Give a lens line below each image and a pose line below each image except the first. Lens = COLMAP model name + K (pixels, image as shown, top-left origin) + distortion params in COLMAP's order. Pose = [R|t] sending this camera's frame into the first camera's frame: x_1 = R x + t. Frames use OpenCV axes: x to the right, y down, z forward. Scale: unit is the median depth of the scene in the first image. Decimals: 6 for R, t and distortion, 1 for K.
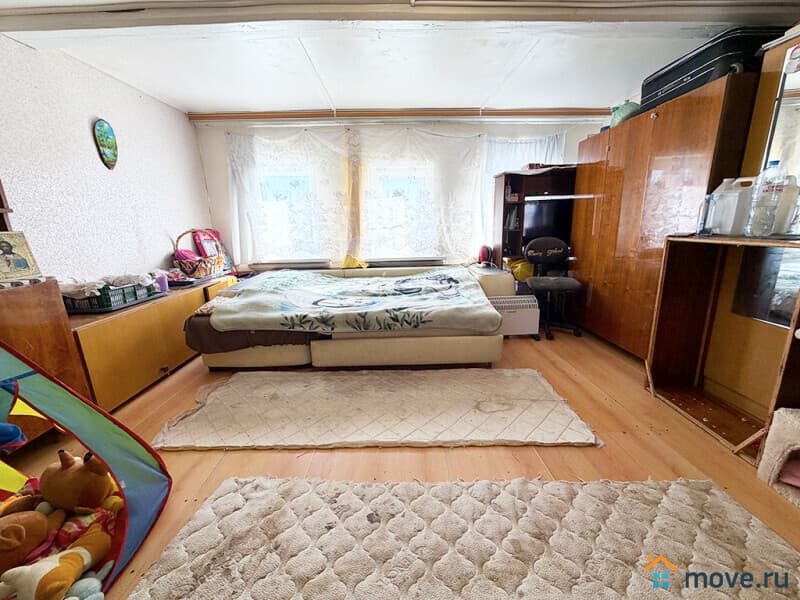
lens RADIAL K [[320.4, 0, 401.4], [0, 320.4, 300.1], [0, 0, 1]] dist [-0.003244, 0.000938]
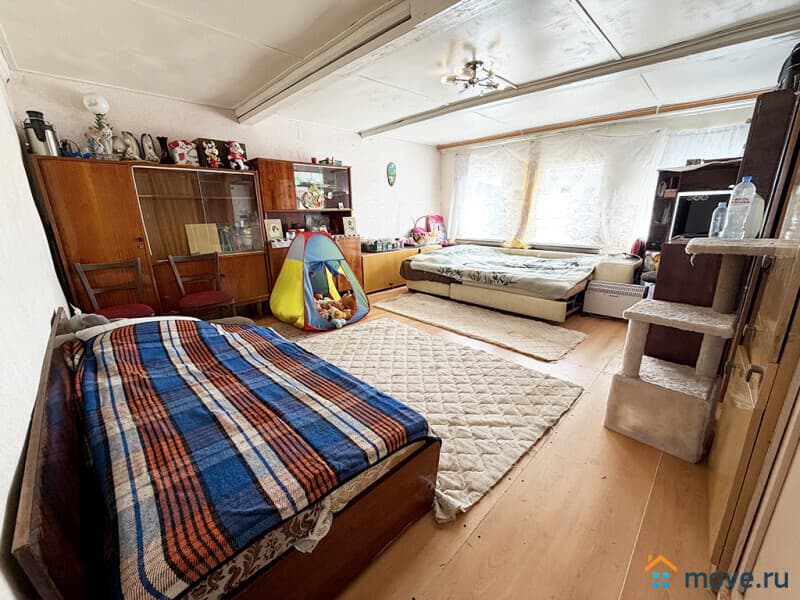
lens RADIAL K [[320.4, 0, 398.5], [0, 320.4, 298.9], [0, 0, 1]] dist [-0.003244, 0.000938]
pose [[0.697857, 0.206315, -0.685878, 0.569508], [-0.173396, 0.977794, 0.117700, 0.043114], [0.694931, 0.036791, 0.718135, -0.354266]]
